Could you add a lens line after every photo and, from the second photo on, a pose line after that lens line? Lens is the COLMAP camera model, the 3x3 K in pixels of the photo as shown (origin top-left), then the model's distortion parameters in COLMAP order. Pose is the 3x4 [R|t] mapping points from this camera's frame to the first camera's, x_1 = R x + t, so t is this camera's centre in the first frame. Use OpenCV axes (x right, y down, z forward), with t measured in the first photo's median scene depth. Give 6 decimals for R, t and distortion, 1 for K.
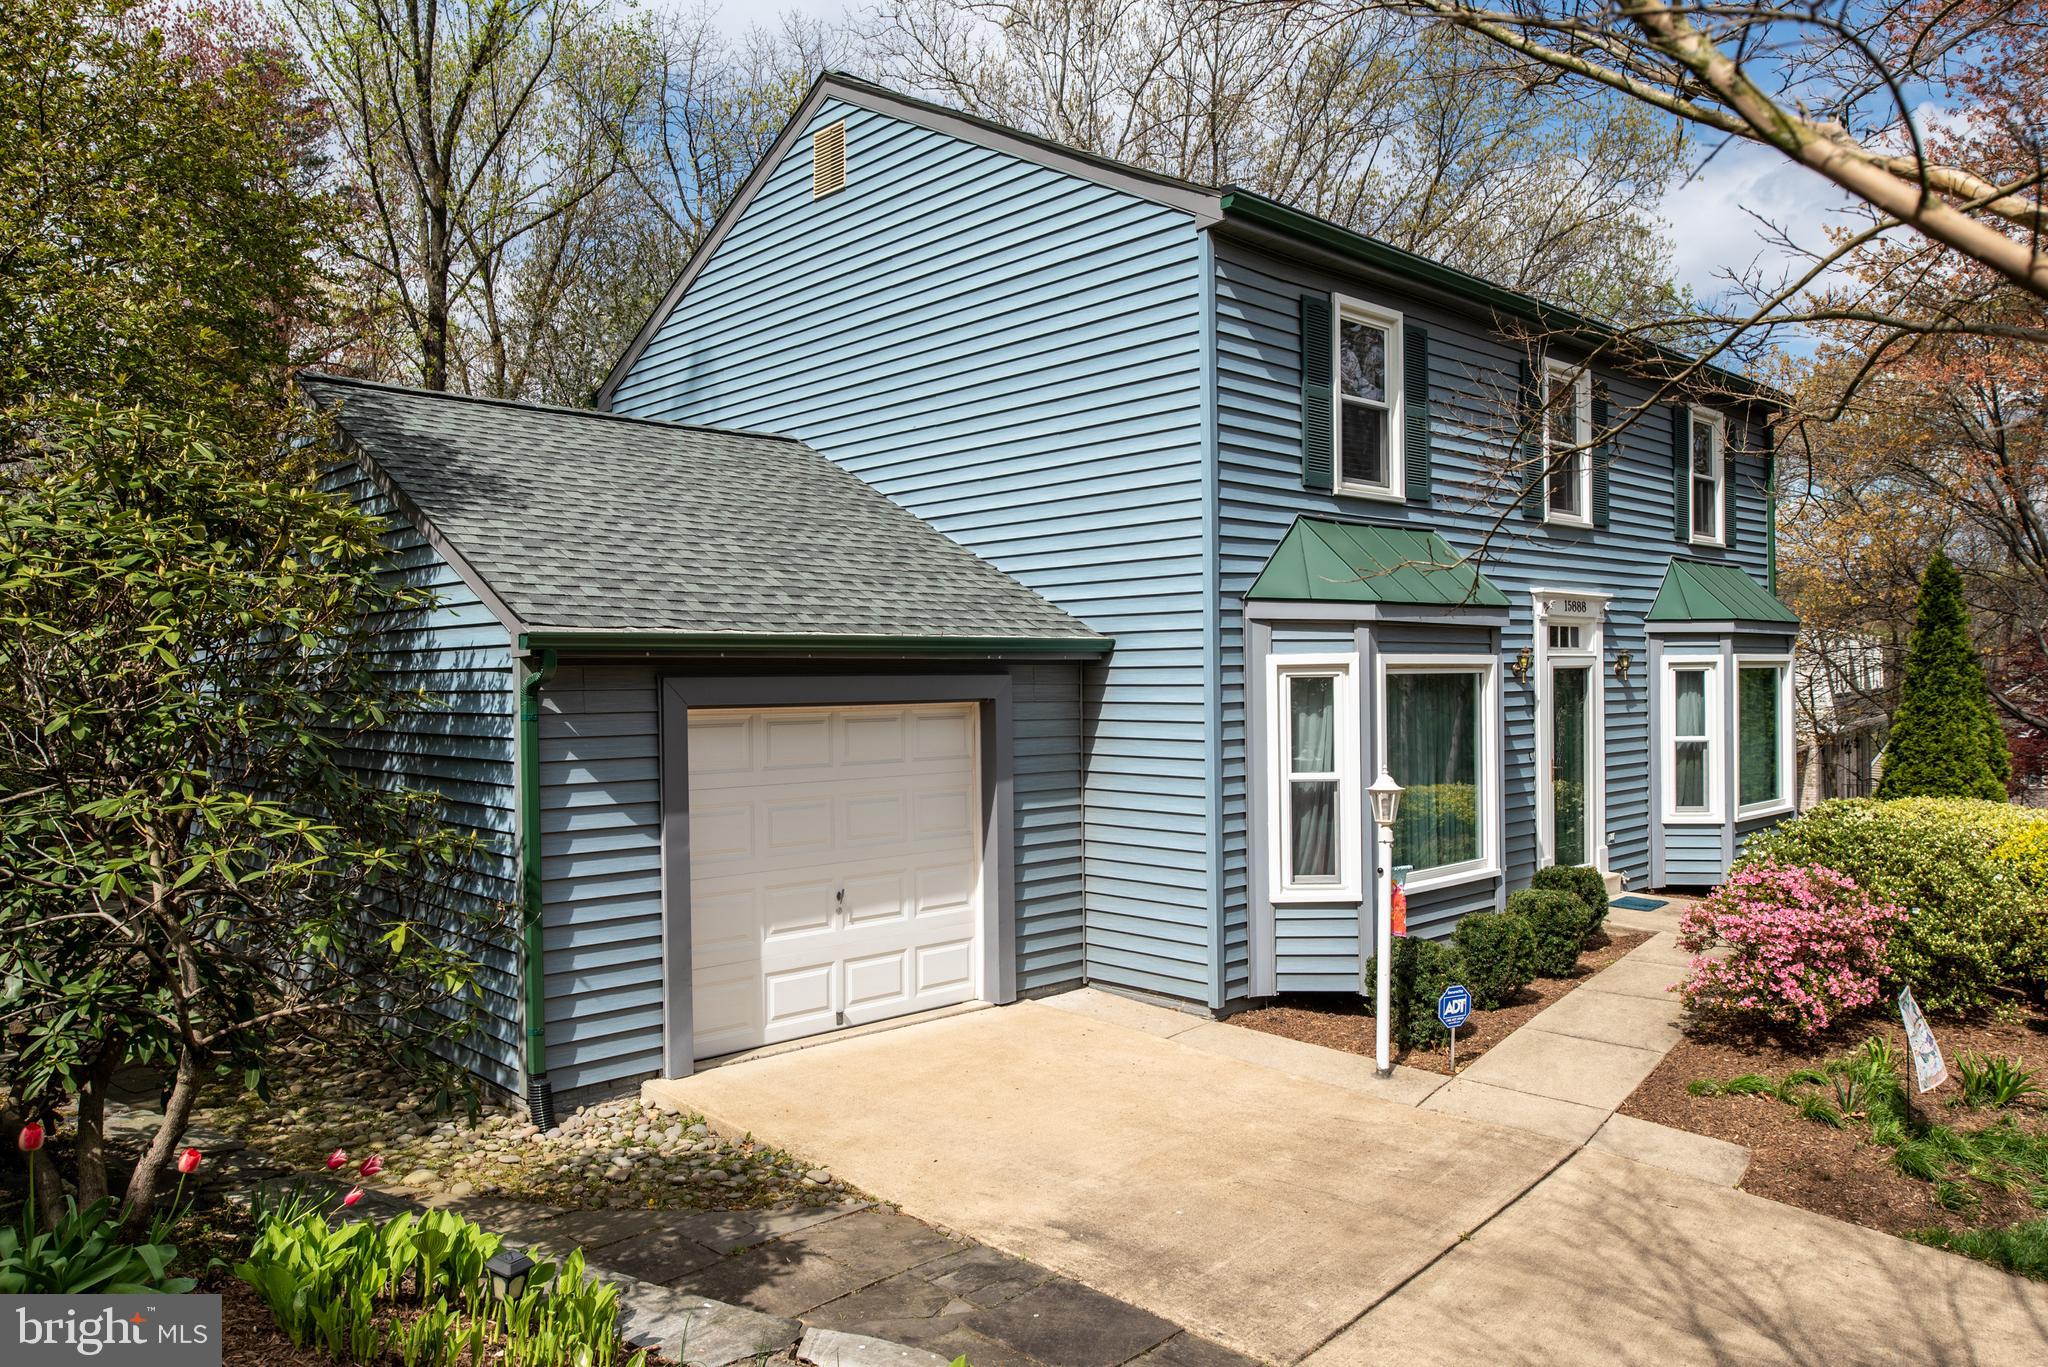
lens RADIAL K [[1394.8, 0, 1024.0], [0, 1394.8, 683.5], [0, 0, 1]] dist [-0.002298, -0.001550]
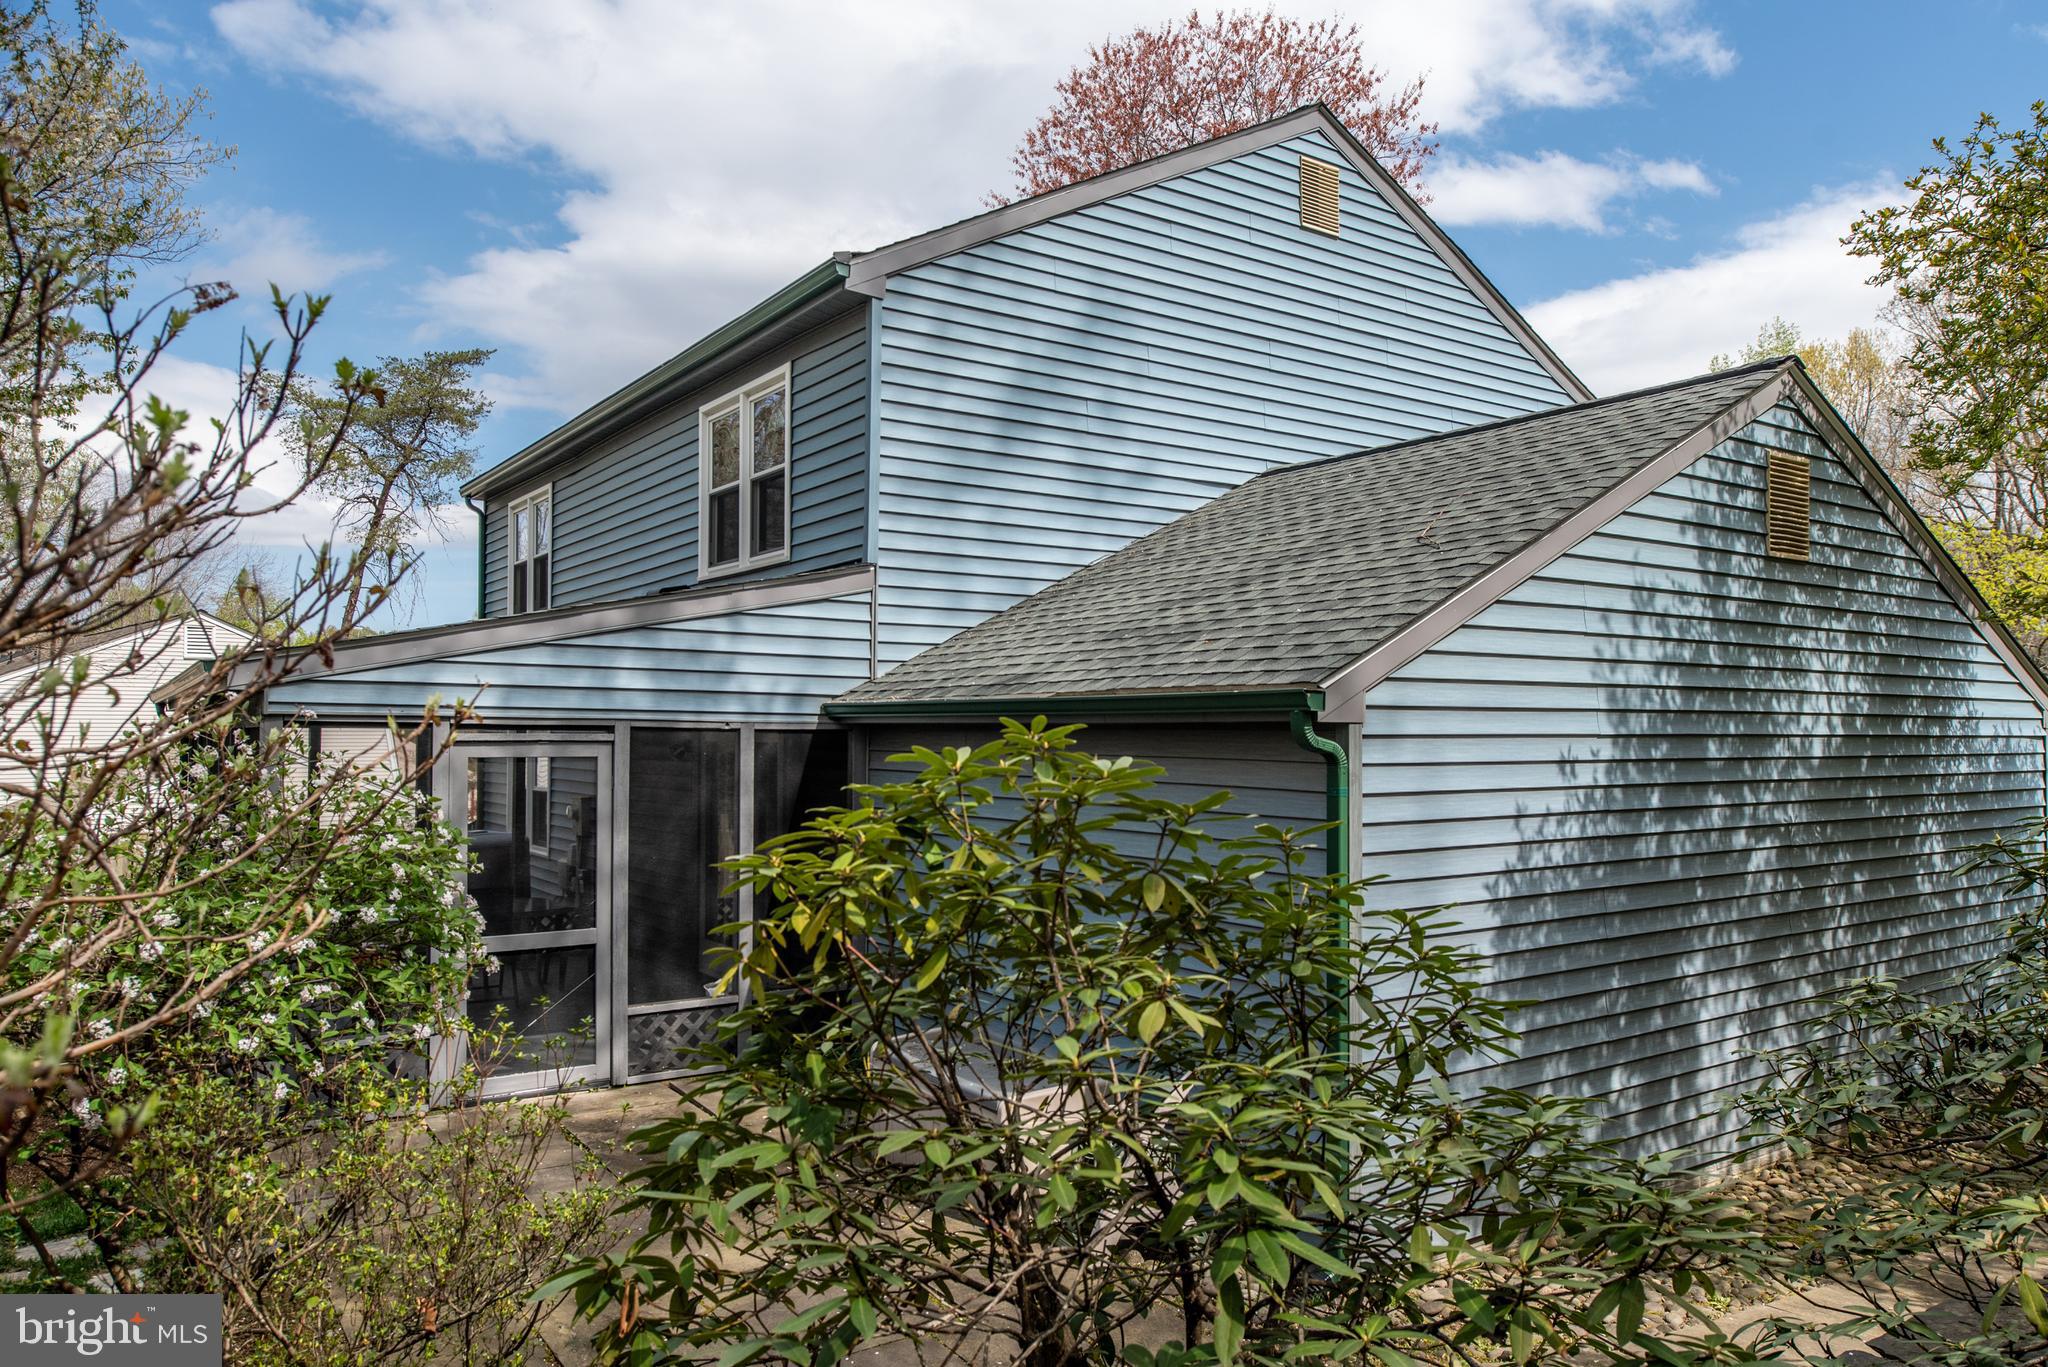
lens RADIAL K [[1394.8, 0, 1024.0], [0, 1394.8, 683.5], [0, 0, 1]] dist [-0.002298, -0.001550]
pose [[0.158234, 0.045457, 0.986355, -1.109322], [-0.005131, 0.998964, -0.045215, 0.002231], [-0.987388, 0.002094, 0.158304, 1.056258]]
